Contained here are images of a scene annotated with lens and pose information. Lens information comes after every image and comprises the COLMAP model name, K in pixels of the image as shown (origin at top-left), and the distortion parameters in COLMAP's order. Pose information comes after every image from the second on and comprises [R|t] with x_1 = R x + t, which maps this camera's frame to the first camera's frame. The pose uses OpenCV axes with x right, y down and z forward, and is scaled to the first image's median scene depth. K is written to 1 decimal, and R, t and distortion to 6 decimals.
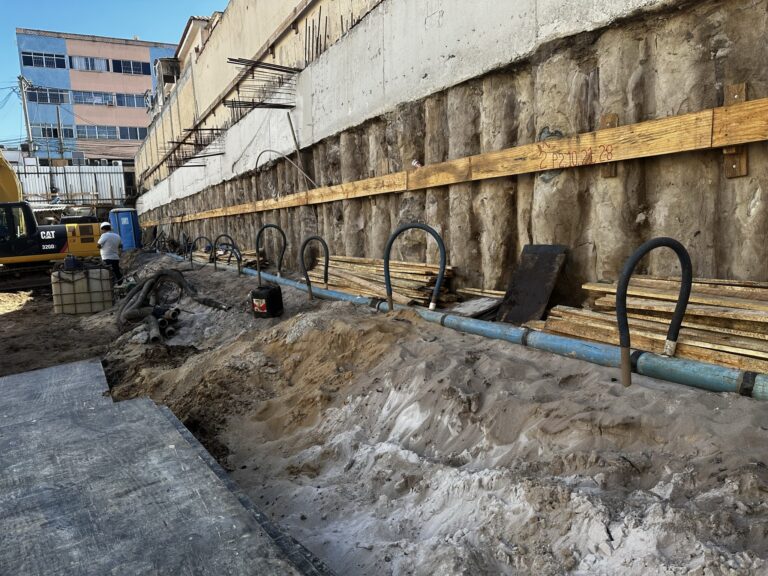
lens RADIAL K [[540.0, 0, 389.1], [0, 540.0, 286.6], [0, 0, 1]] dist [0.052361, -0.062390]
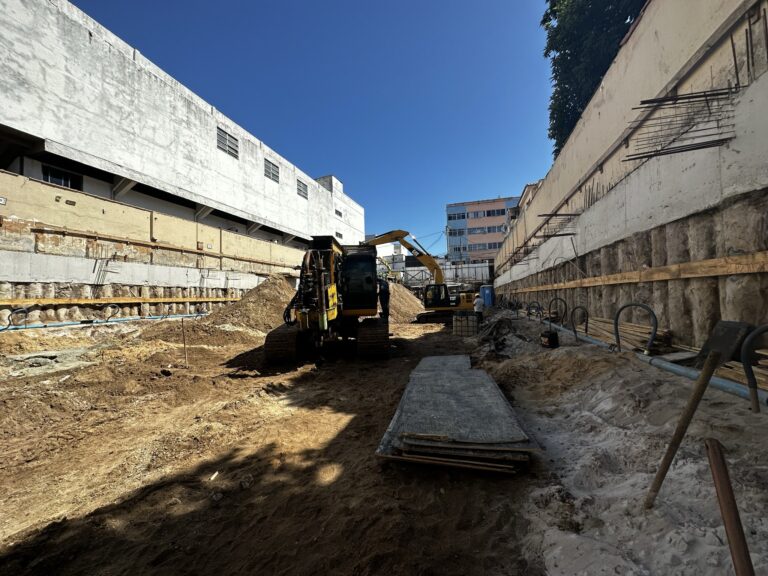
lens RADIAL K [[308.5, 0, 381.0], [0, 308.5, 286.8], [0, 0, 1]] dist [-0.005379, 0.001270]
pose [[0.707298, -0.001829, -0.706913, 0.158914], [-0.088911, 0.991826, -0.091525, -0.004976], [0.701302, 0.127587, 0.701354, -0.265447]]
